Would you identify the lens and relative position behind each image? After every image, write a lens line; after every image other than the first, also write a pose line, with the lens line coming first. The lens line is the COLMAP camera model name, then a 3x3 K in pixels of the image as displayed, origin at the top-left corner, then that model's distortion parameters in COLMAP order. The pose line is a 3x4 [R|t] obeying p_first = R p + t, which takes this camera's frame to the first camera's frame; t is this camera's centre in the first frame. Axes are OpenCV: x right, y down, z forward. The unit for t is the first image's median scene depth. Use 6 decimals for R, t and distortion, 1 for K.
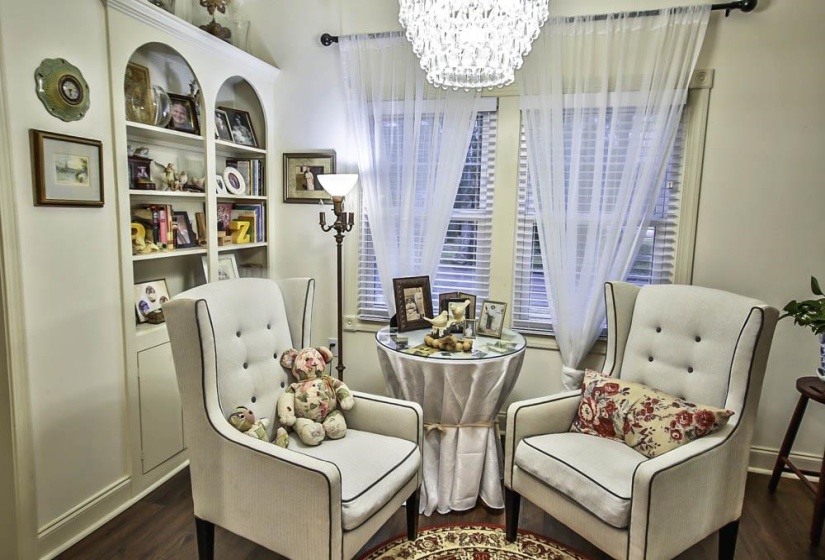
lens RADIAL K [[507.6, 0, 414.4], [0, 507.6, 270.6], [0, 0, 1]] dist [0.007406, 0.002323]
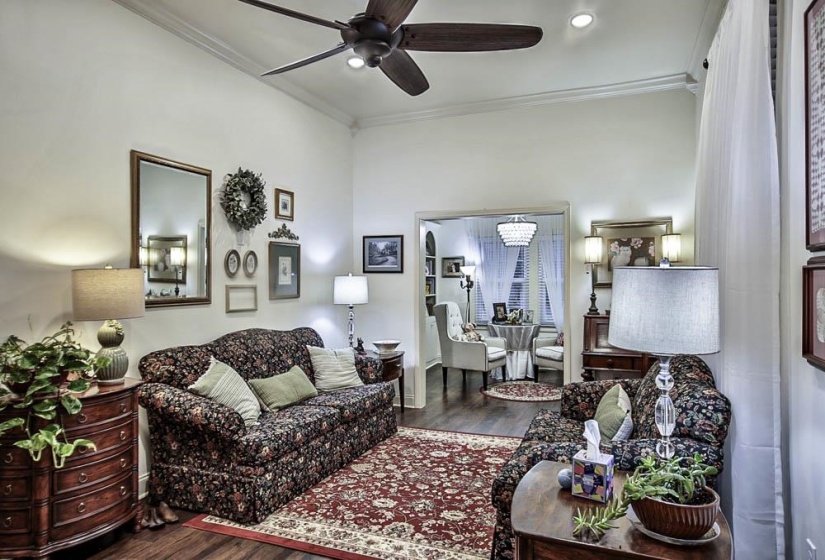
lens RADIAL K [[507.6, 0, 414.4], [0, 507.6, 270.6], [0, 0, 1]] dist [0.007406, 0.002323]
pose [[0.992961, -0.028276, -0.115015, -0.141773], [0.011995, 0.990099, -0.139854, 0.220818], [0.117831, 0.137490, 0.983469, -1.819635]]
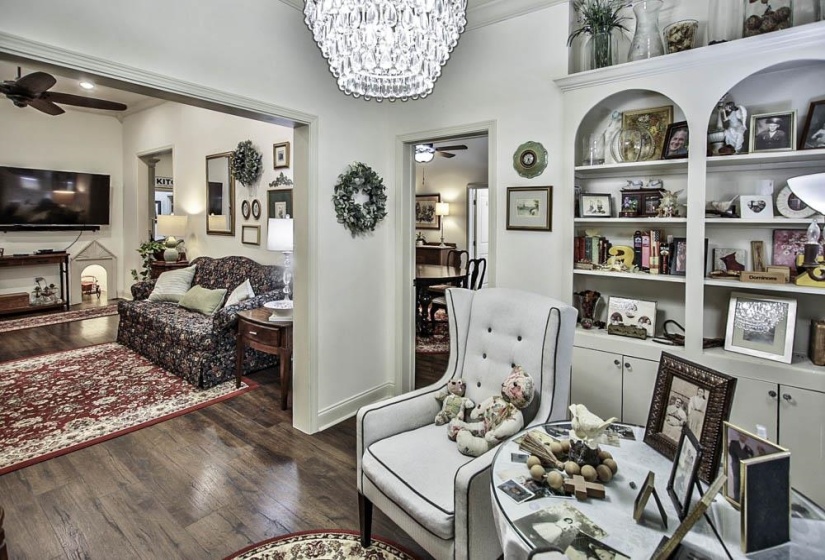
lens RADIAL K [[413.7, 0, 413.7], [0, 413.7, 226.8], [0, 0, 1]] dist [0.002574, 0.000527]
pose [[-0.377678, -0.018249, -0.925757, 0.506314], [-0.137455, 0.989833, 0.036565, -0.102060], [0.915677, 0.141060, -0.376347, 0.879513]]
